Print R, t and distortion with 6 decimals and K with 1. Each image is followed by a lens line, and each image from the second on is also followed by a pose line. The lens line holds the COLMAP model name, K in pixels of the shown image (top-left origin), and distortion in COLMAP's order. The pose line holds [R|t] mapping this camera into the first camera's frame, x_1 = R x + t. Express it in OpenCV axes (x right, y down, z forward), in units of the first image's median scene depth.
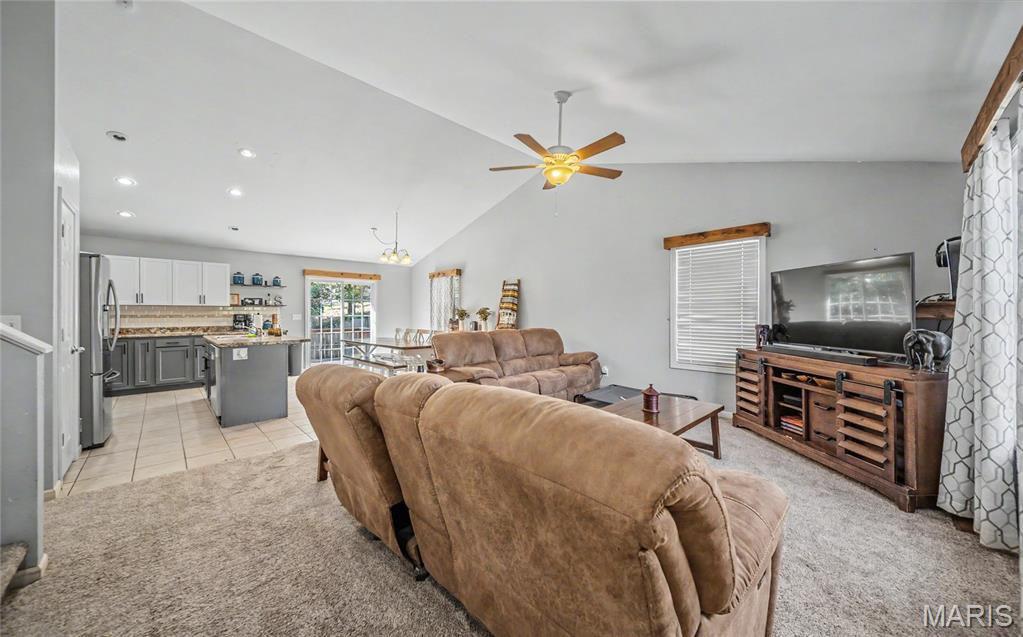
lens RADIAL K [[391.2, 0, 512.5], [0, 391.2, 314.1], [0, 0, 1]] dist [0.000724, 0.000013]
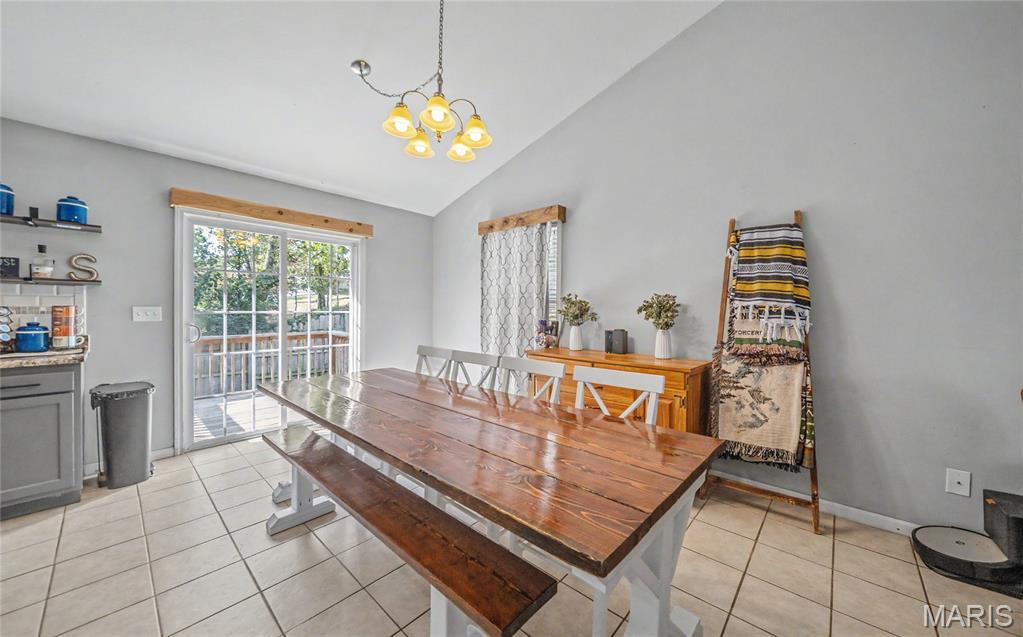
lens RADIAL K [[366.3, 0, 511.8], [0, 366.3, 317.4], [0, 0, 1]] dist [-0.003300, -0.000184]
pose [[0.997561, 0.009524, 0.069149, -0.232174], [-0.010612, 0.999825, 0.015386, 0.001248], [-0.068991, -0.016082, 0.997488, 0.638999]]
